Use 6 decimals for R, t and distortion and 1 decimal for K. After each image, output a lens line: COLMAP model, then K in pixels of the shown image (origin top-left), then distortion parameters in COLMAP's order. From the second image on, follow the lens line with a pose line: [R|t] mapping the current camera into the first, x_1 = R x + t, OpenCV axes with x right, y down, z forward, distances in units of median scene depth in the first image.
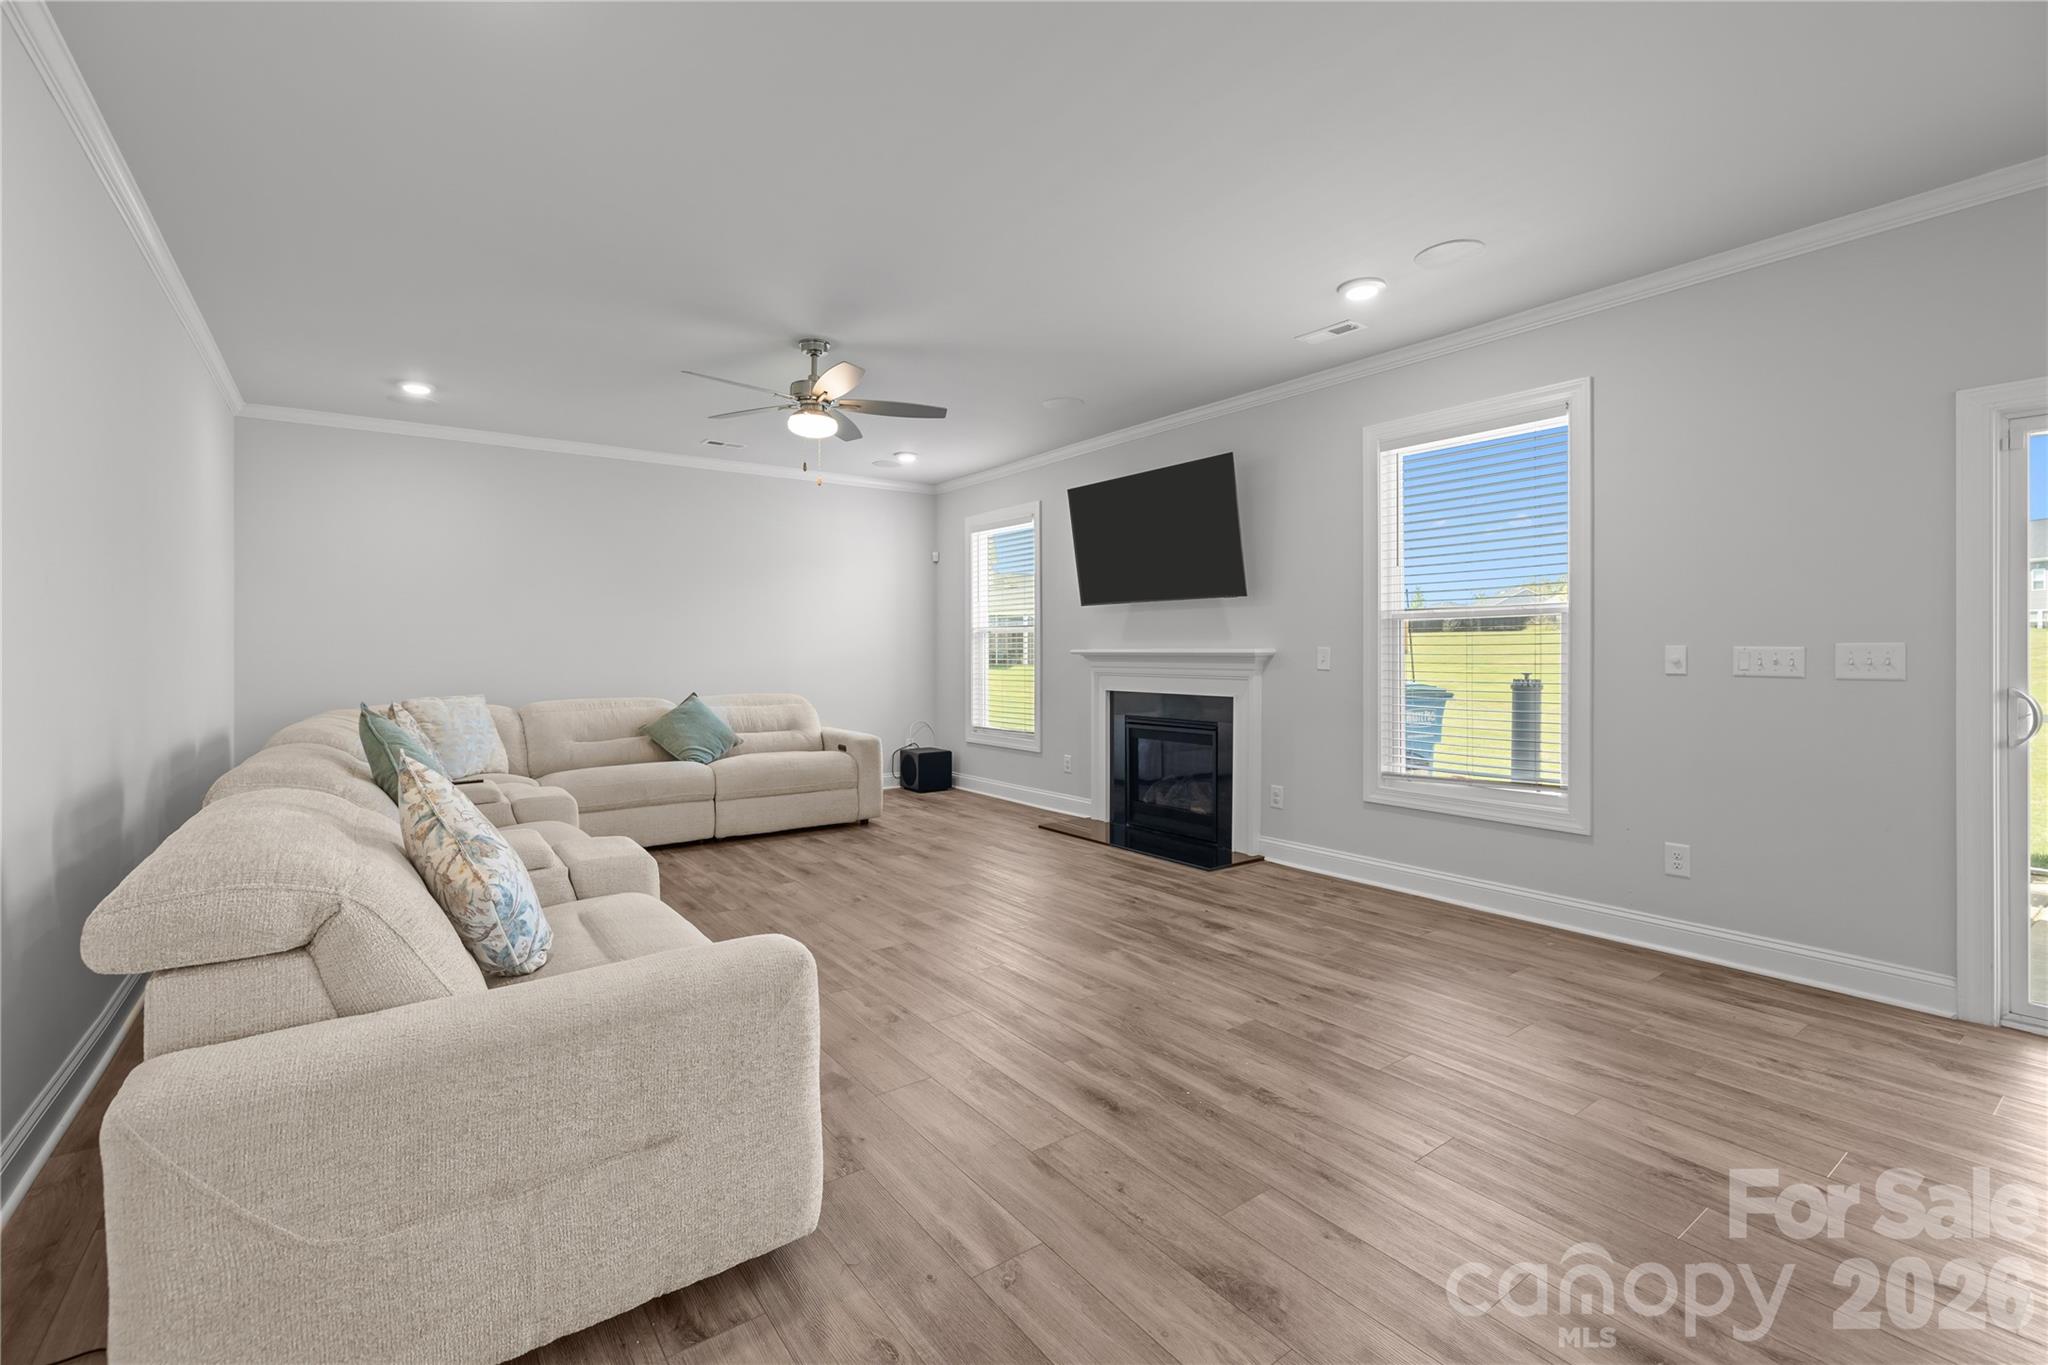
lens RADIAL K [[887.4, 0, 1013.0], [0, 887.4, 654.3], [0, 0, 1]] dist [-0.000363, 0.000918]
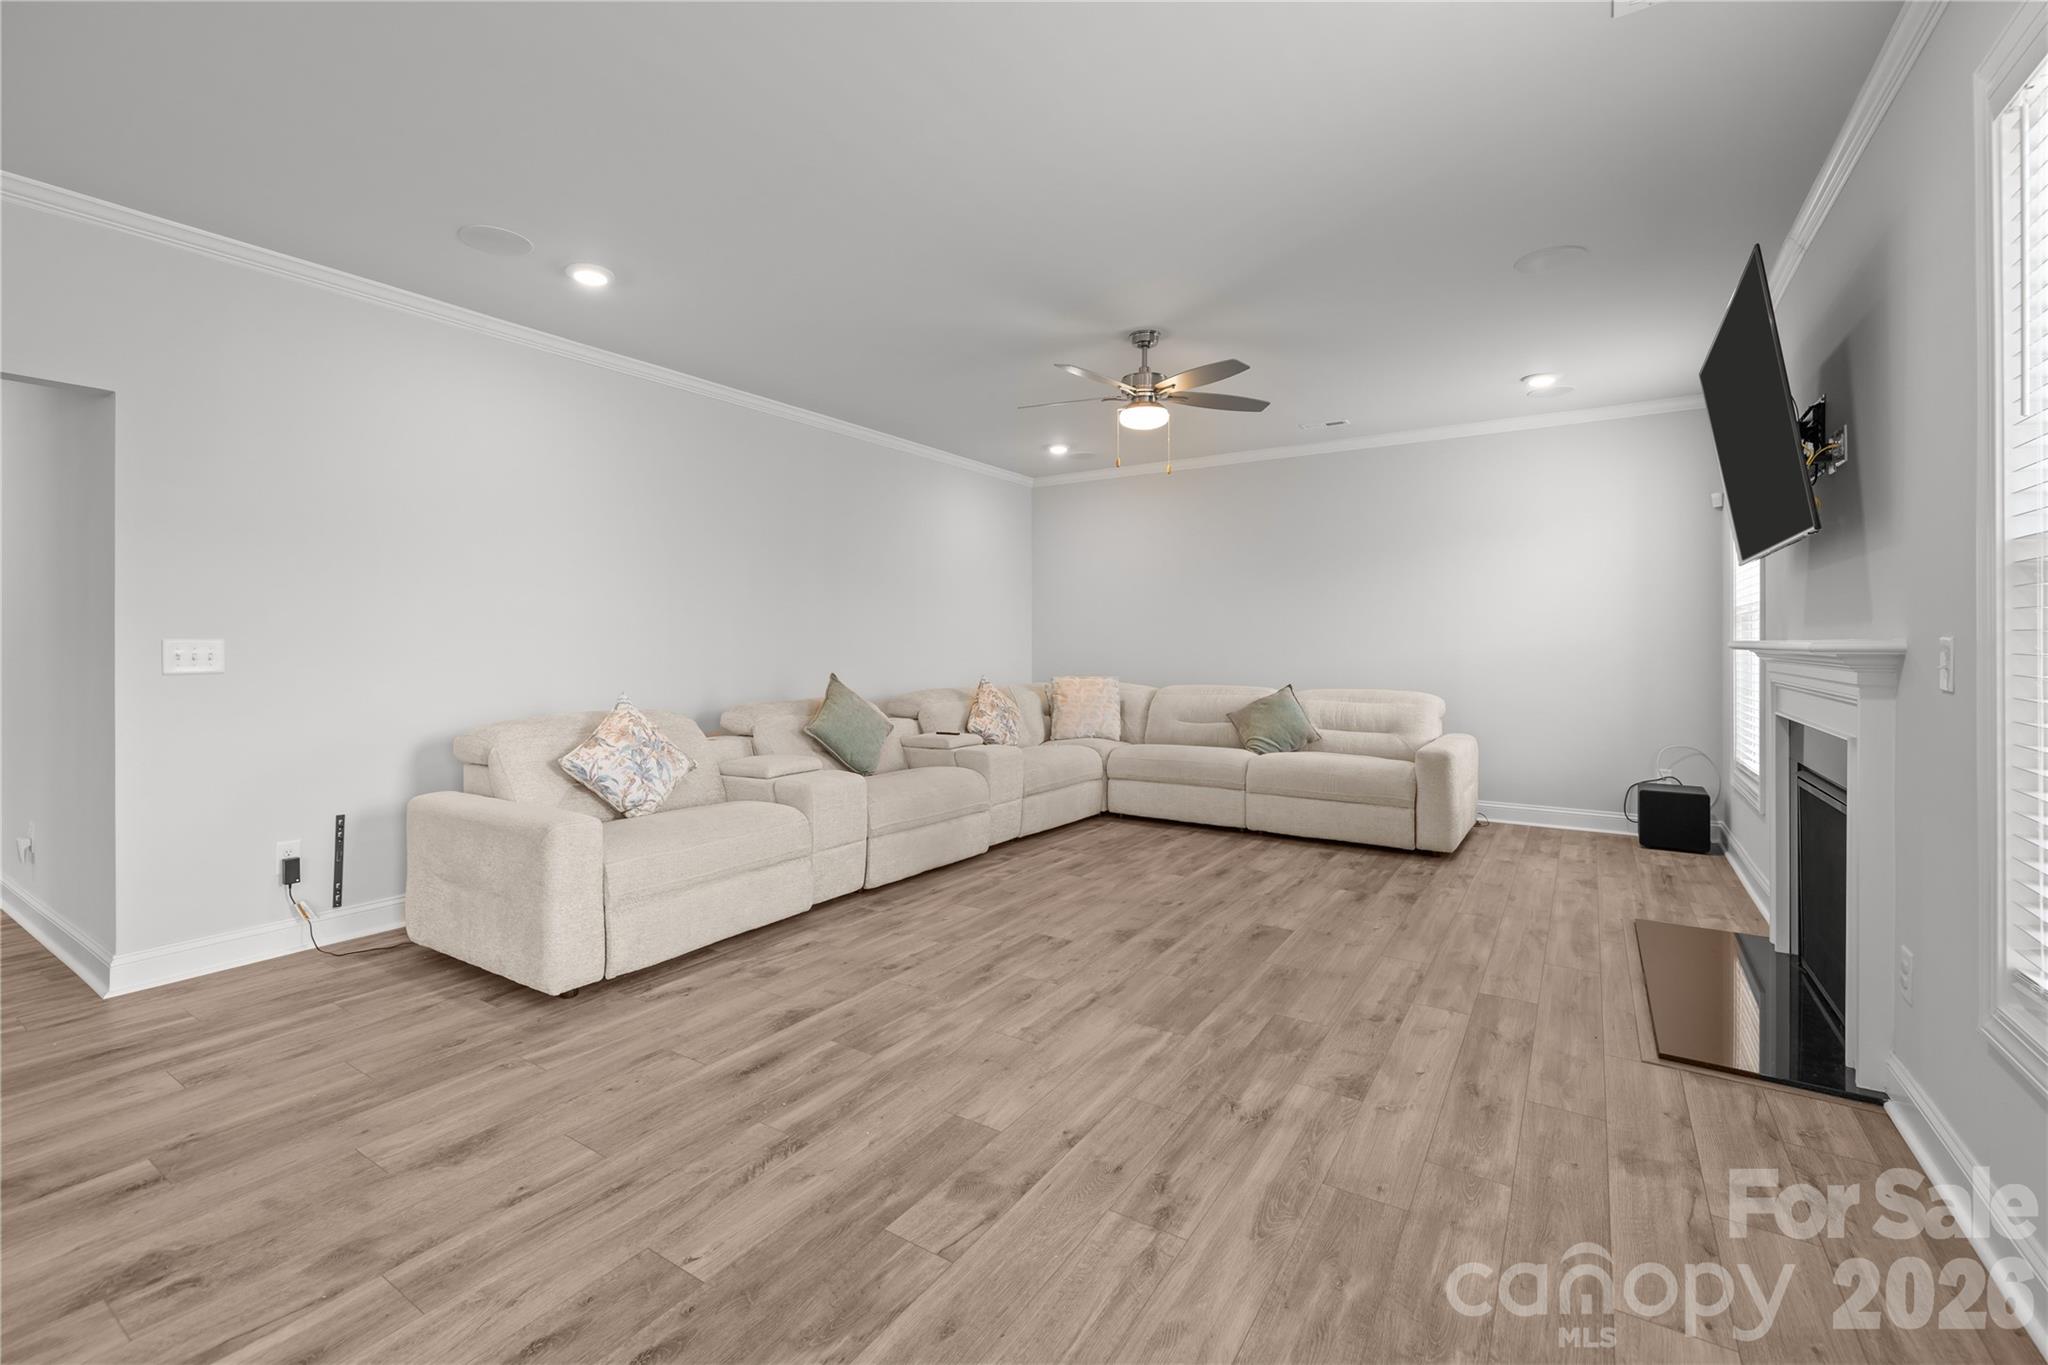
lens RADIAL K [[887.4, 0, 980.5], [0, 887.4, 648.2], [0, 0, 1]] dist [-0.000363, 0.000918]
pose [[0.341838, 0.009519, -0.939711, 0.544892], [-0.005244, 0.999952, 0.008222, -0.004030], [0.939744, 0.002117, 0.341872, 0.405452]]
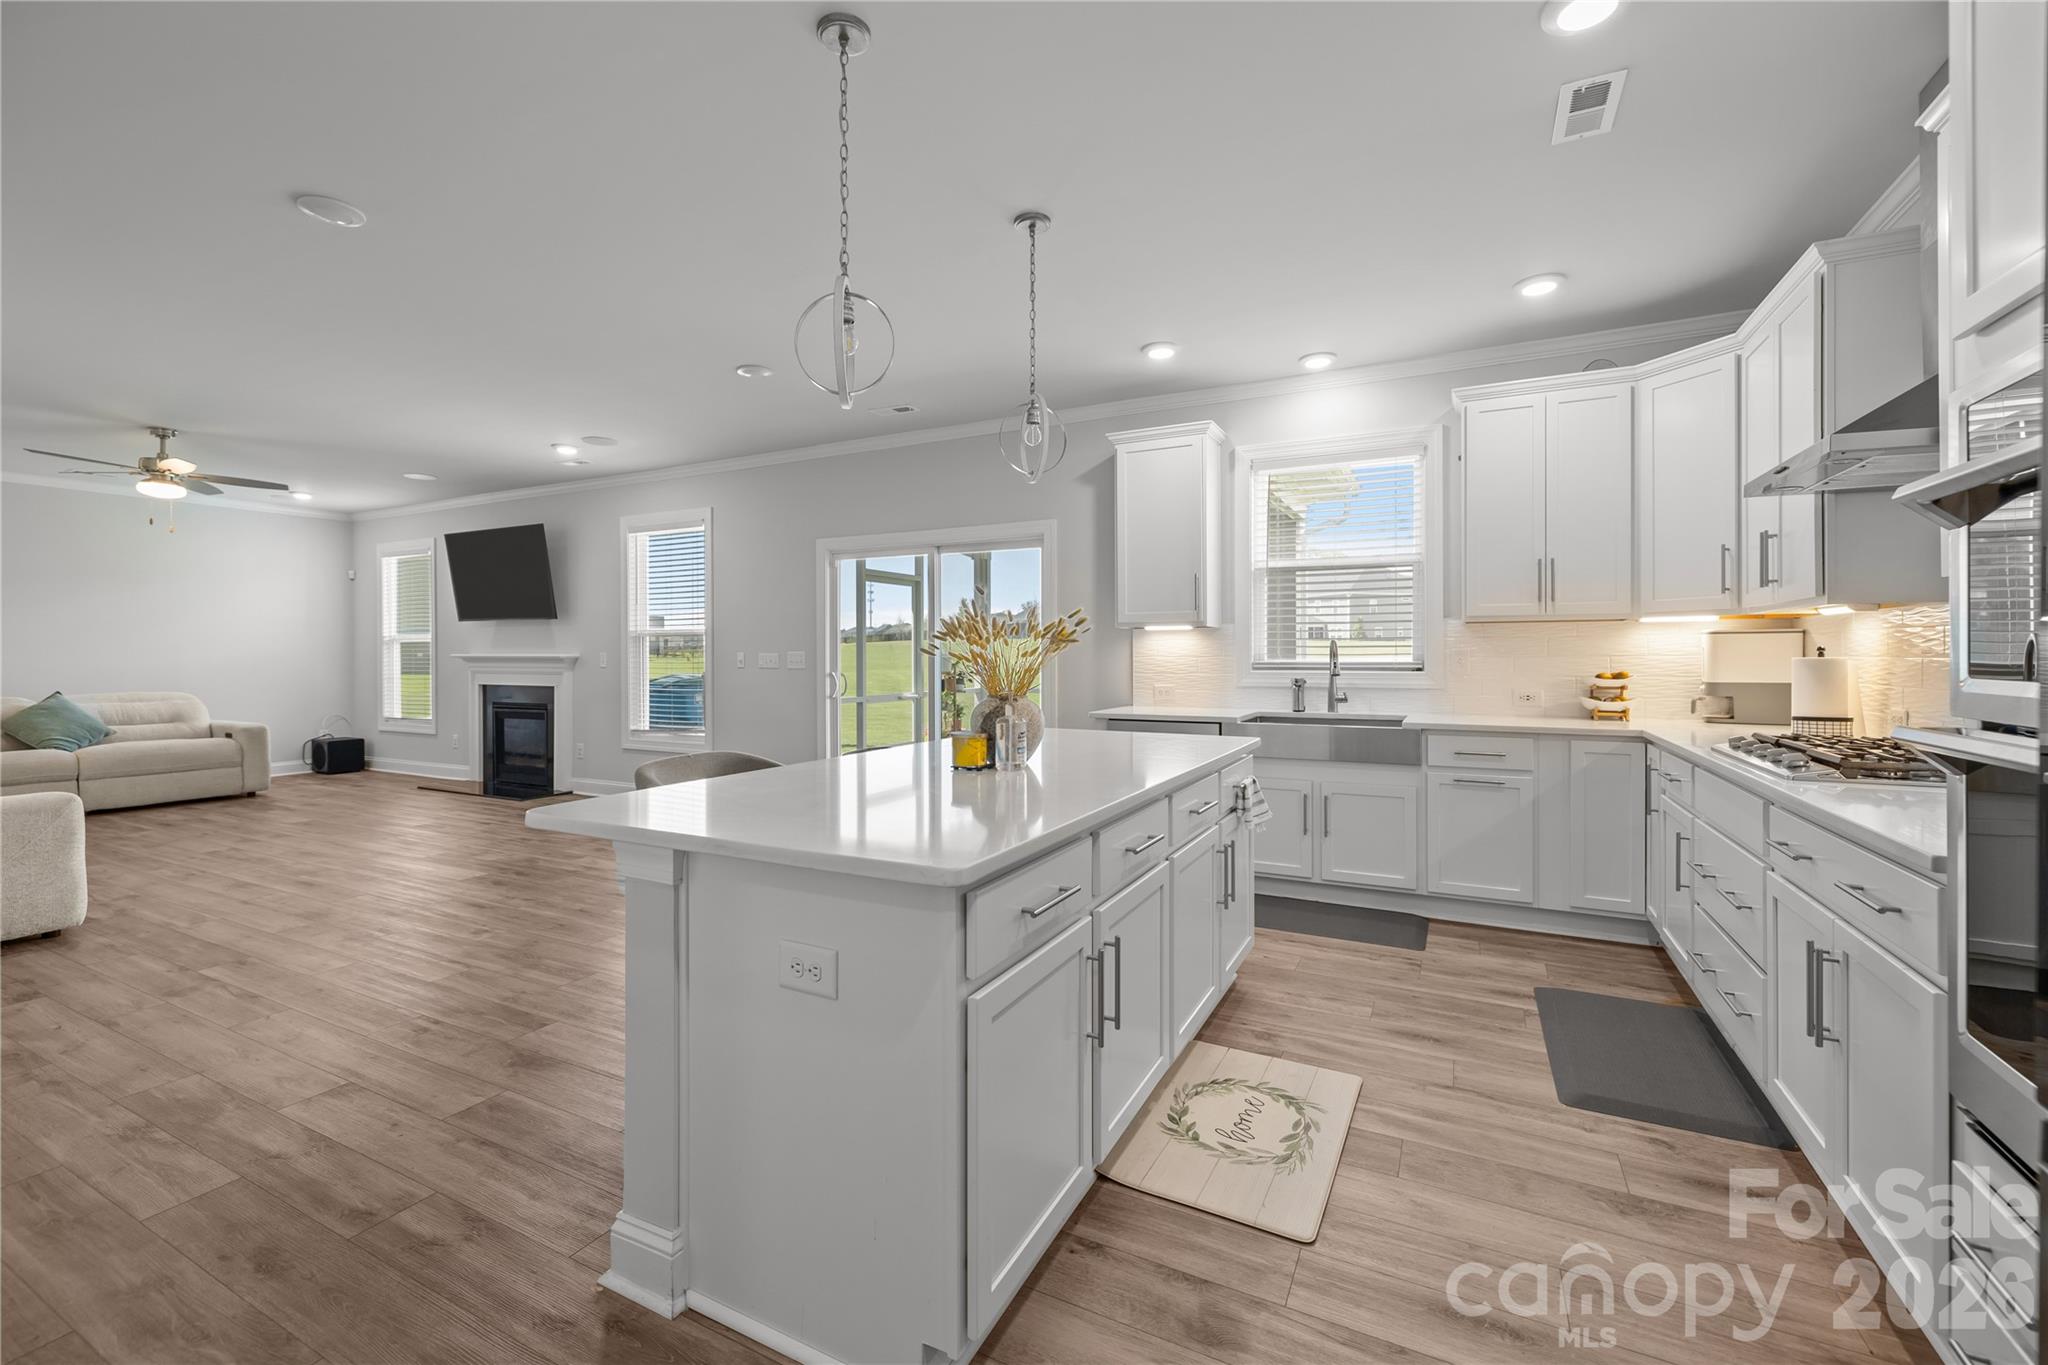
lens RADIAL K [[854.5, 0, 1010.8], [0, 854.5, 662.8], [0, 0, 1]] dist [-0.000846, -0.000599]
pose [[0.895341, -0.002616, 0.445373, 0.298789], [0.000607, 0.999989, 0.004652, 0.002509], [-0.445380, -0.003895, 0.895333, -0.631937]]
